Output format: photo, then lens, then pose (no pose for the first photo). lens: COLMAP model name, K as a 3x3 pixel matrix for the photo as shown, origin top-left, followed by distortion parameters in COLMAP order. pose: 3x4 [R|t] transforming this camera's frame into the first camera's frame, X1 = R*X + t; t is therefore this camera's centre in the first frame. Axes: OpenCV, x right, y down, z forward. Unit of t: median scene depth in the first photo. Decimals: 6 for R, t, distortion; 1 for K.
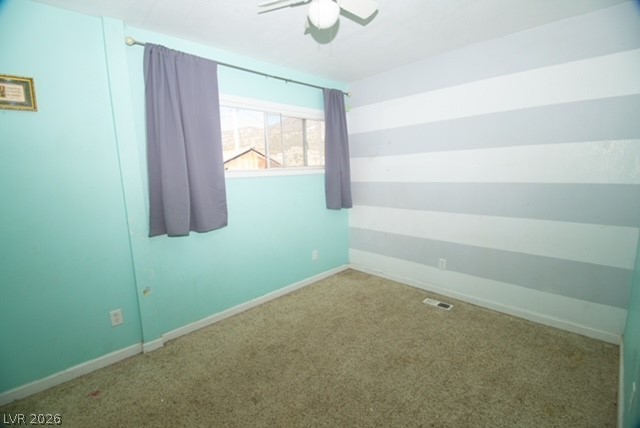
lens RADIAL K [[302.4, 0, 320.0], [0, 302.4, 214.0], [0, 0, 1]] dist [0.035281, -0.031294]
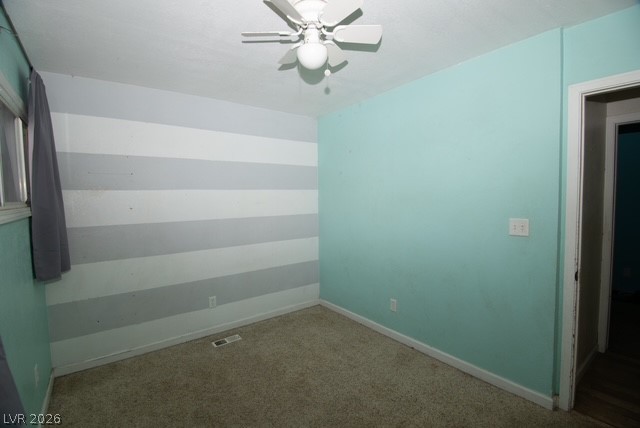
lens RADIAL K [[302.4, 0, 320.0], [0, 302.4, 214.0], [0, 0, 1]] dist [0.035281, -0.031294]
pose [[0.113446, -0.024007, 0.993254, -0.574863], [0.162772, 0.986650, 0.005256, -0.069877], [-0.980120, 0.161078, 0.115840, 0.543453]]
